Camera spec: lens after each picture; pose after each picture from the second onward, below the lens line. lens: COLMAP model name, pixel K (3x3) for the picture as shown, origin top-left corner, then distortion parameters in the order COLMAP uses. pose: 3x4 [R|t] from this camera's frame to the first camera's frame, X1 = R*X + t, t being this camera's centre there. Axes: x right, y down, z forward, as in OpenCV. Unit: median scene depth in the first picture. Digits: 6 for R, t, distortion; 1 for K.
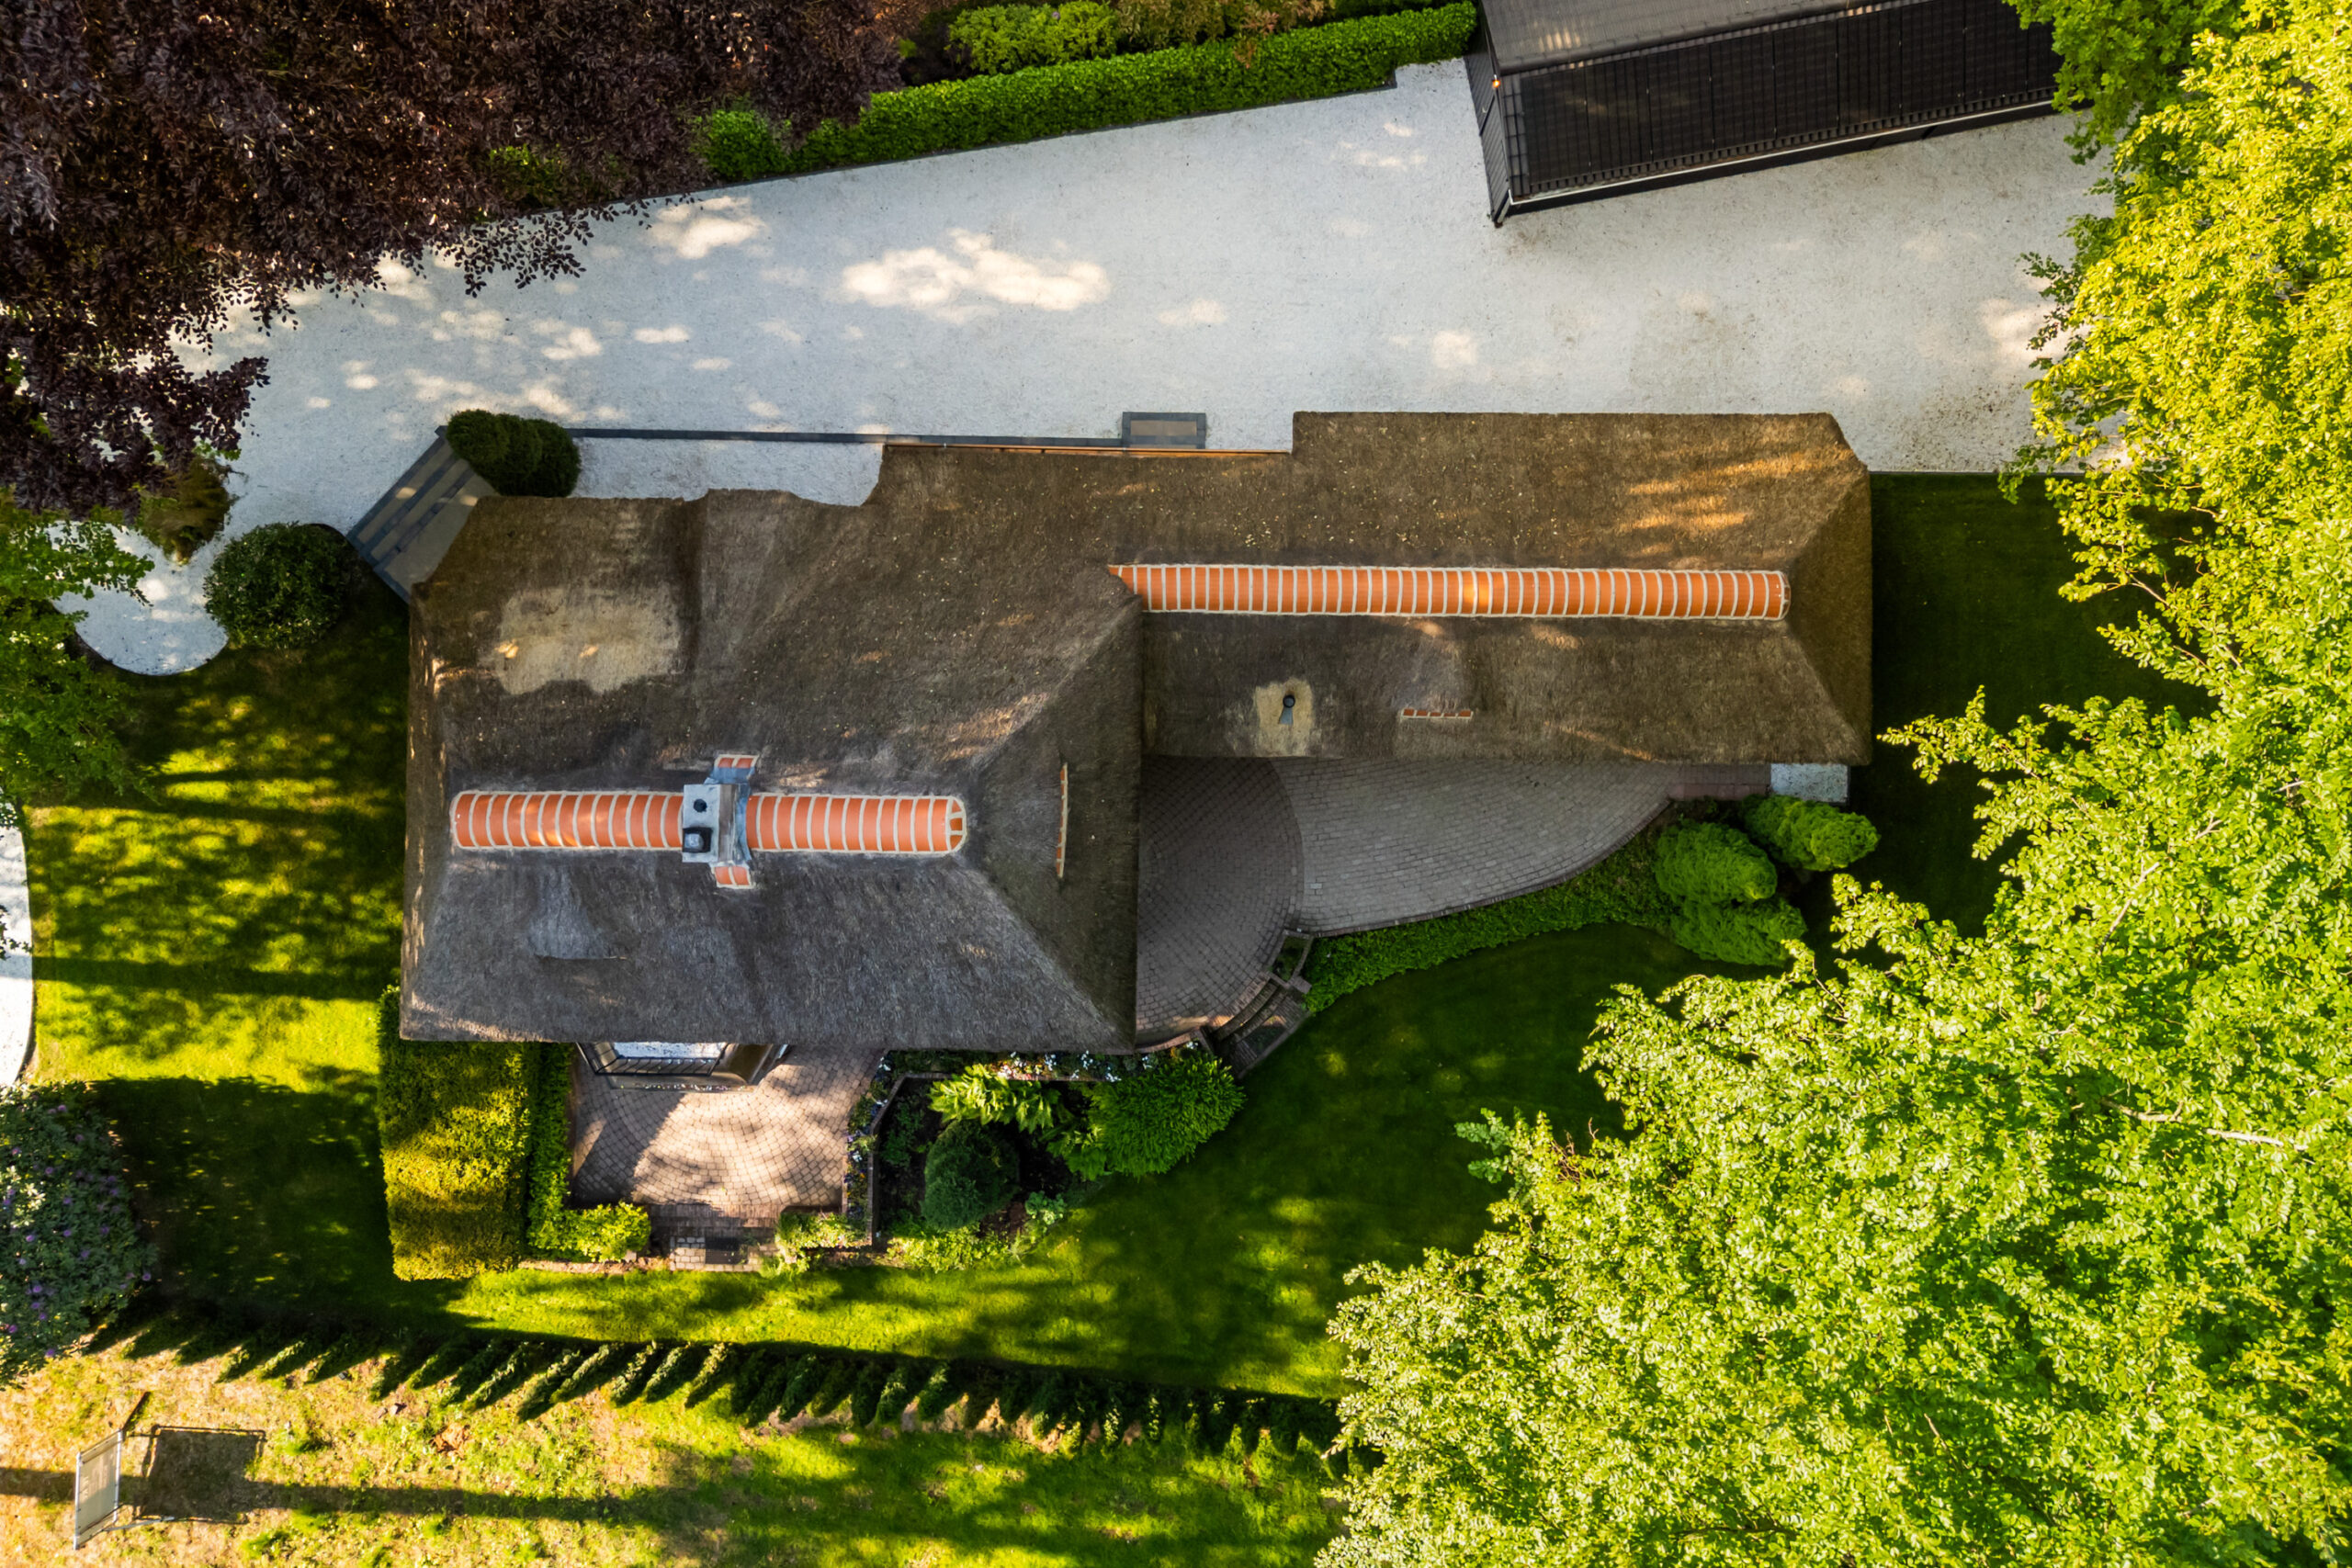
lens RADIAL K [[1700.0, 0, 1161.5], [0, 1700.0, 750.6], [0, 0, 1]] dist [0.081229, -0.085103]
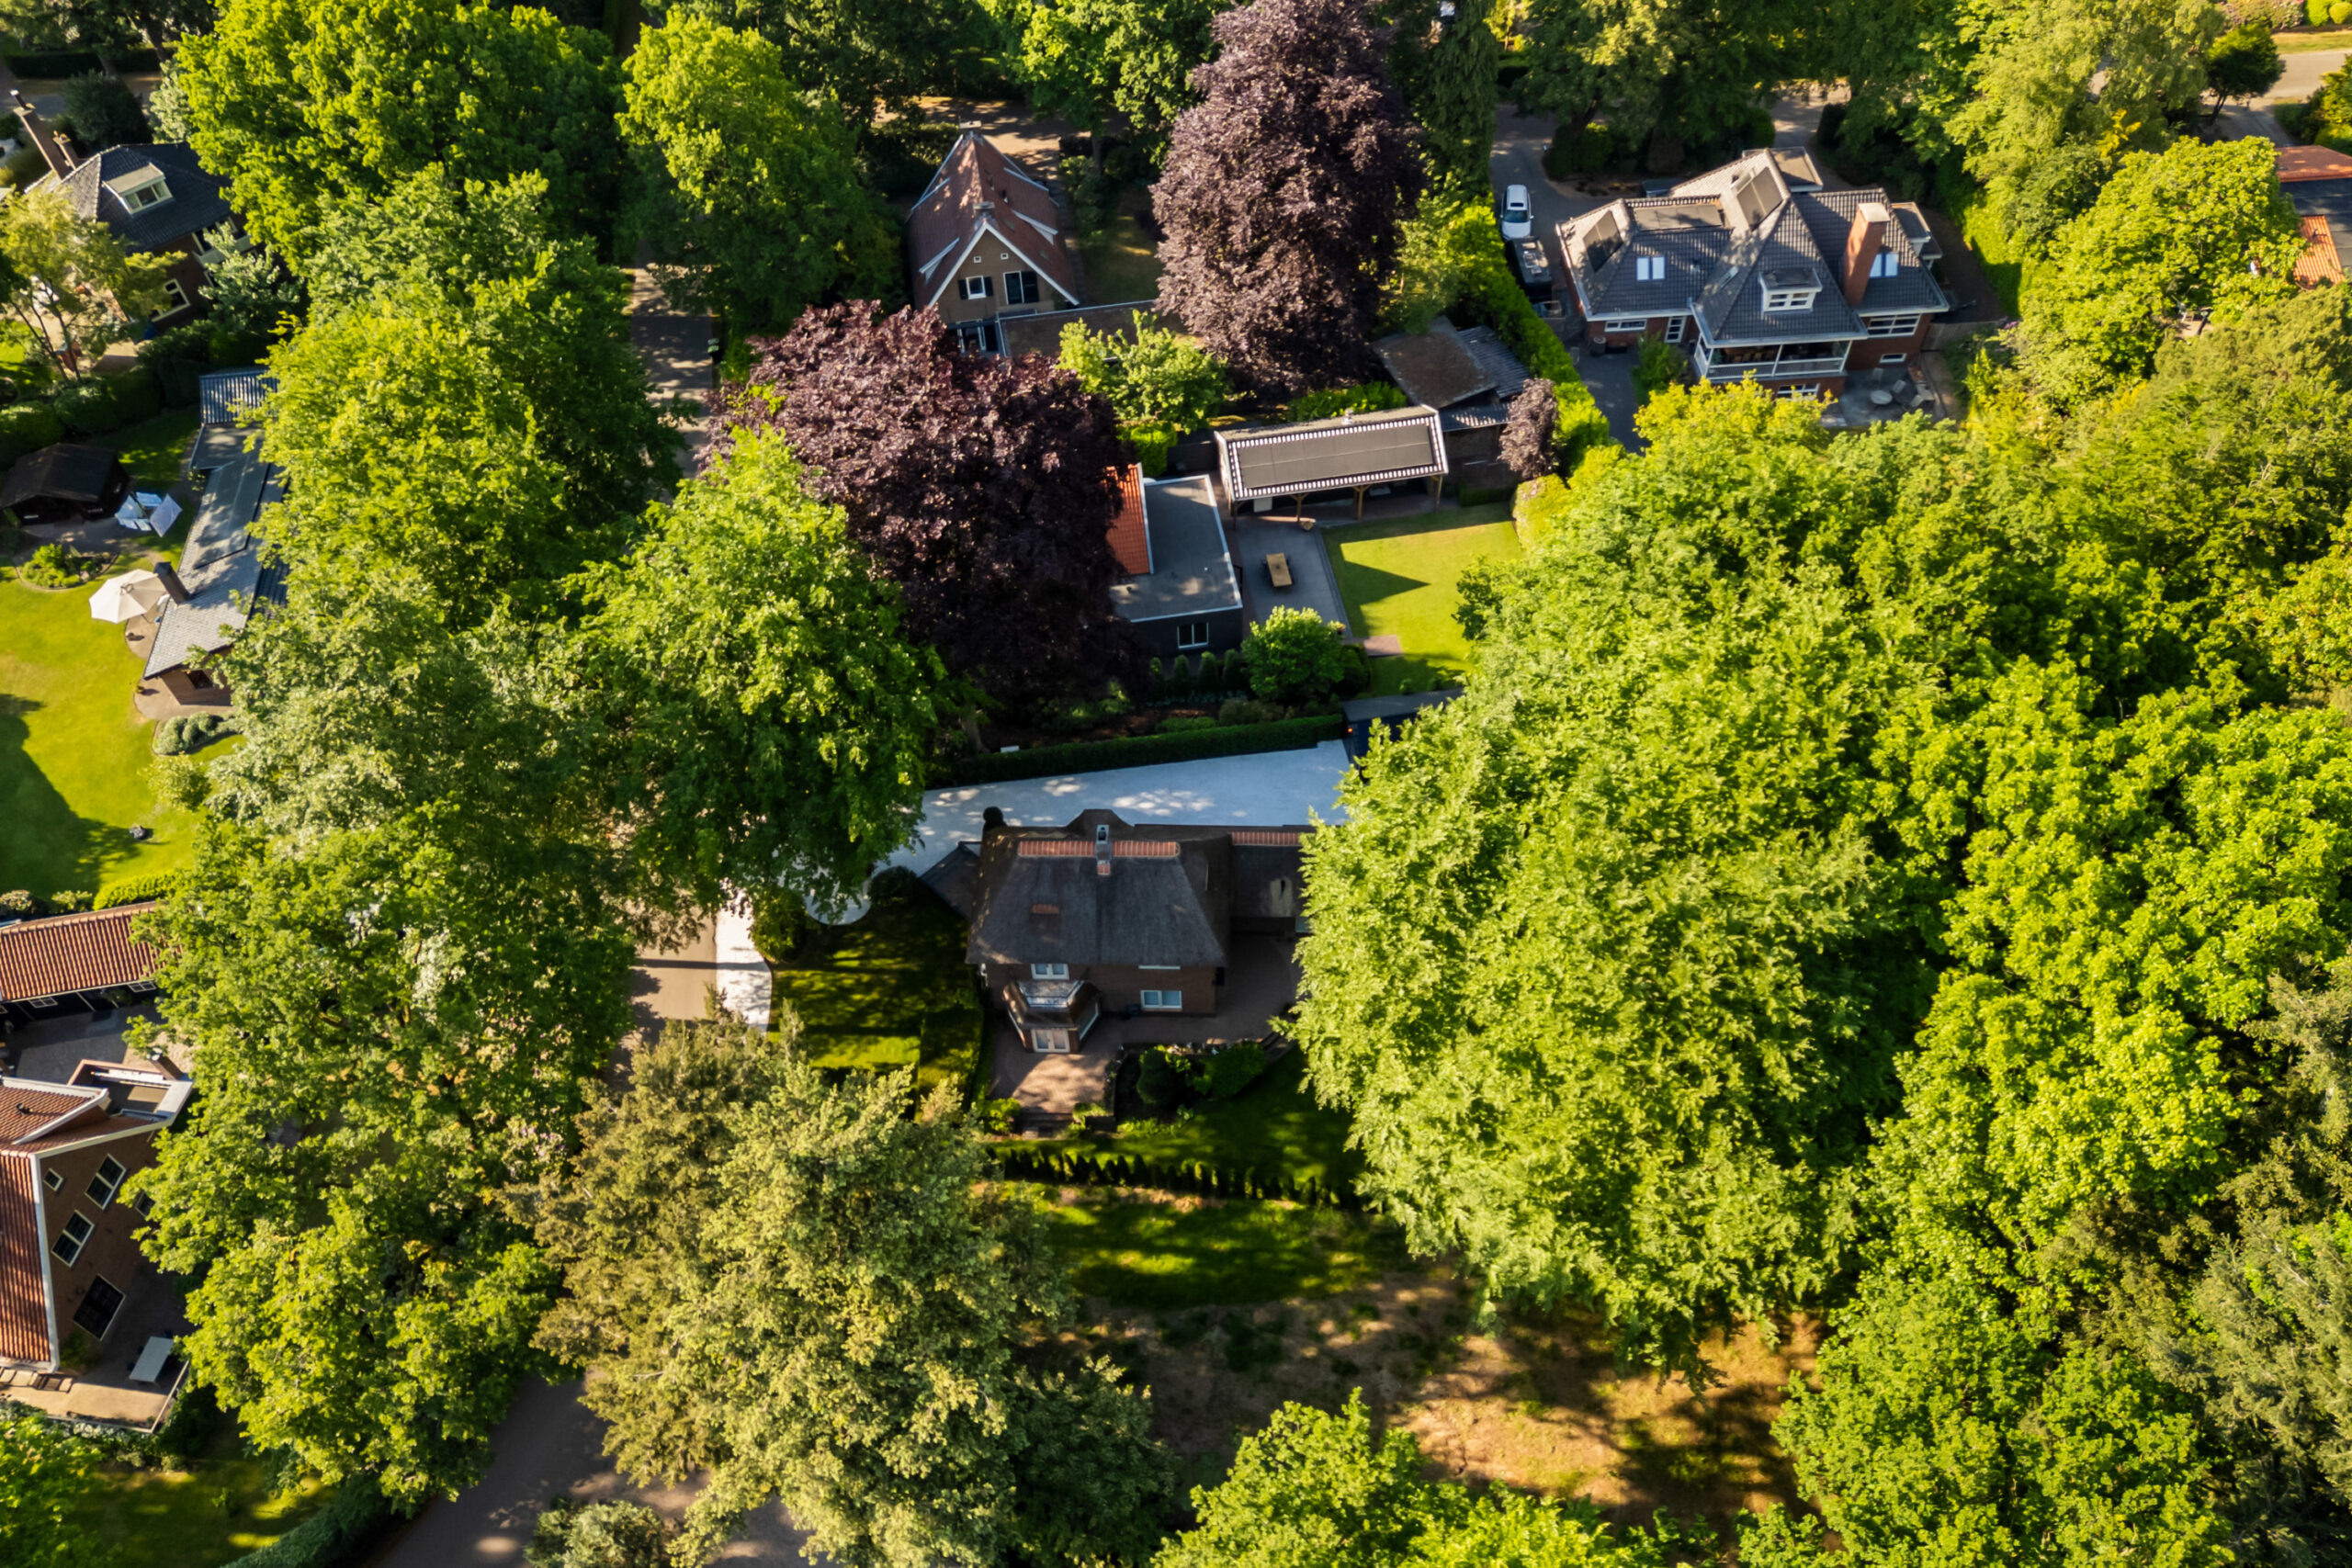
lens RADIAL K [[1712.7, 0, 1189.0], [0, 1712.7, 762.7], [0, 0, 1]] dist [0.062697, -0.079309]
pose [[0.999898, 0.014304, -0.000012, -0.069087], [-0.011125, 0.777137, -0.629233, 1.369346], [-0.008991, 0.629169, 0.777217, -1.127788]]
